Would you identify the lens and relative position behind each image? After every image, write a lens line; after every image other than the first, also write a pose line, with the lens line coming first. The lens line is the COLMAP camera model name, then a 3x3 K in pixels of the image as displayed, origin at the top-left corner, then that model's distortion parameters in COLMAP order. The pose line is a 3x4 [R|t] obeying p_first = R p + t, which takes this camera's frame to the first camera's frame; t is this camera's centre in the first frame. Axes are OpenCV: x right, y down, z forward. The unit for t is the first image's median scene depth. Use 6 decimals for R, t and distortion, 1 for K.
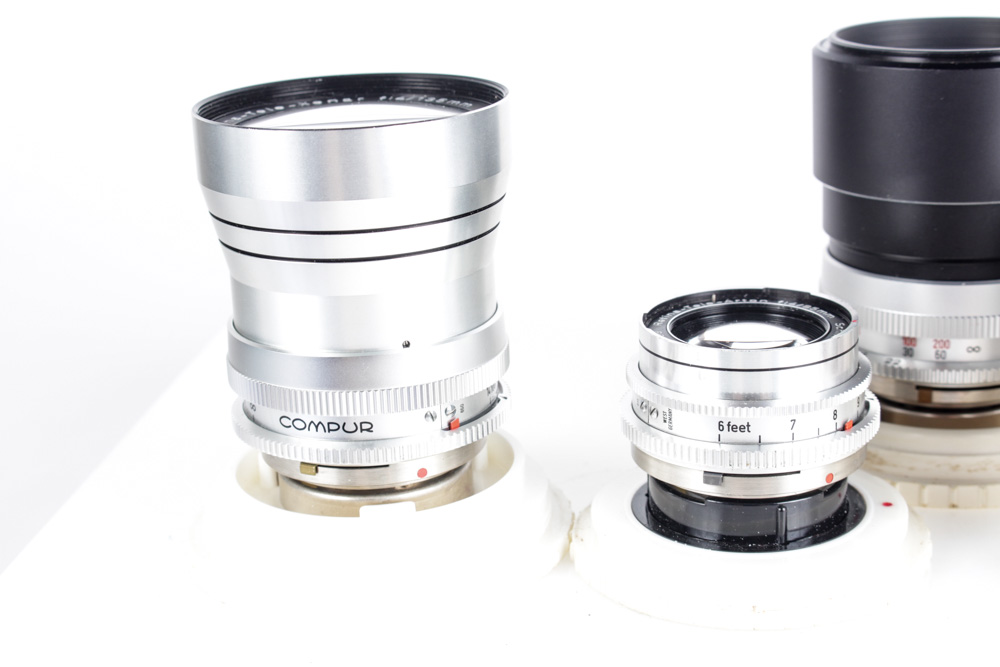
lens RADIAL K [[1358.1, 0, 502.5], [0, 1358.1, 340.9], [0, 0, 1]] dist [-0.026013, 0.000000]
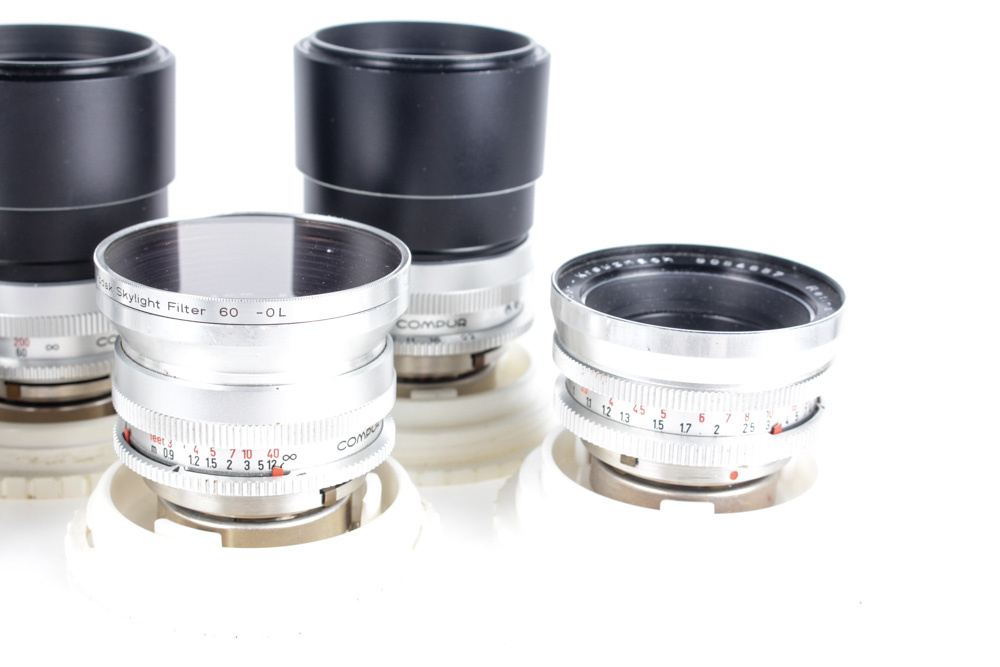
lens RADIAL K [[1190.4, 0, 492.1], [0, 1190.4, 323.7], [0, 0, 1]] dist [-0.071835, 0.000000]
pose [[0.950870, 0.000728, 0.309588, 0.408746], [-0.007332, 0.999770, 0.020166, -0.035109], [-0.309502, -0.021445, 0.950657, 0.025394]]
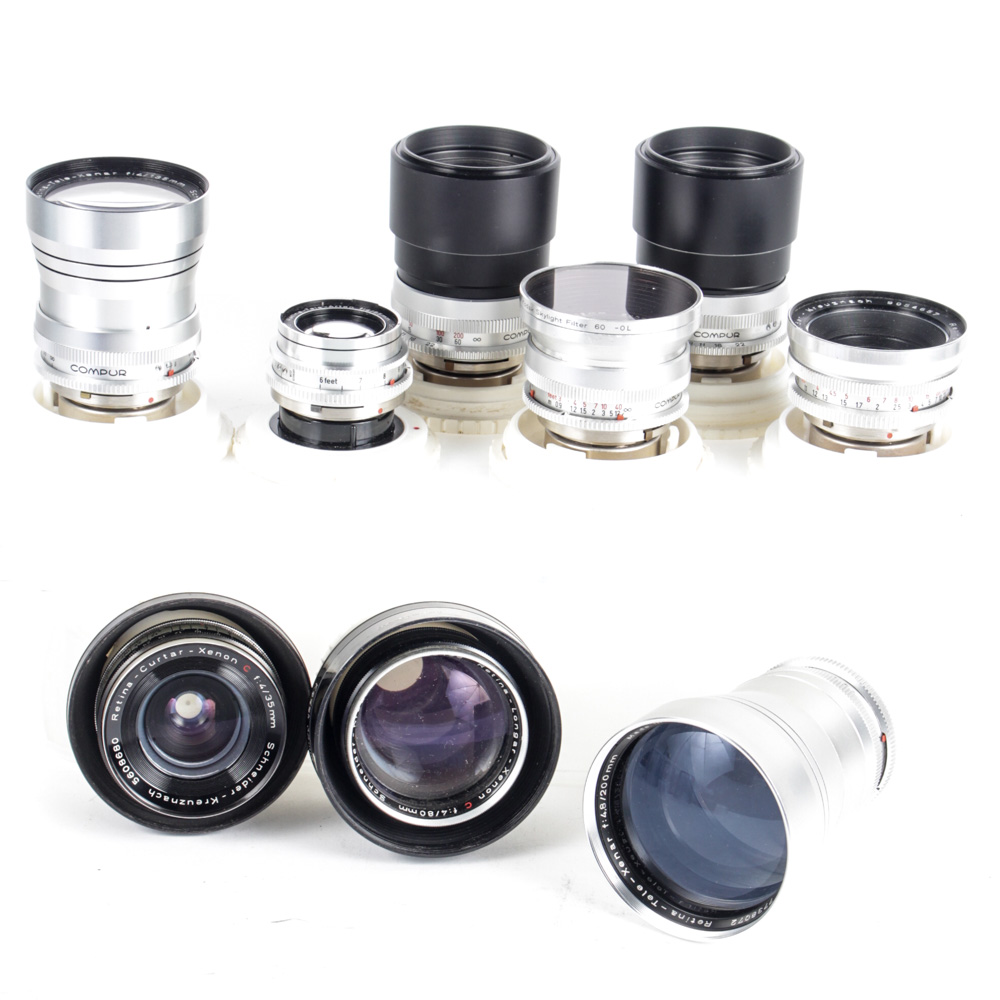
lens RADIAL K [[3292.2, 0, 502.5], [0, 3292.2, 496.0], [0, 0, 1]] dist [0.133283, 0.000000]
pose [[0.986285, 0.030492, 0.162213, -0.290816], [-0.046492, 0.994317, 0.095776, -0.203223], [-0.158370, -0.102004, 0.982097, -3.183657]]
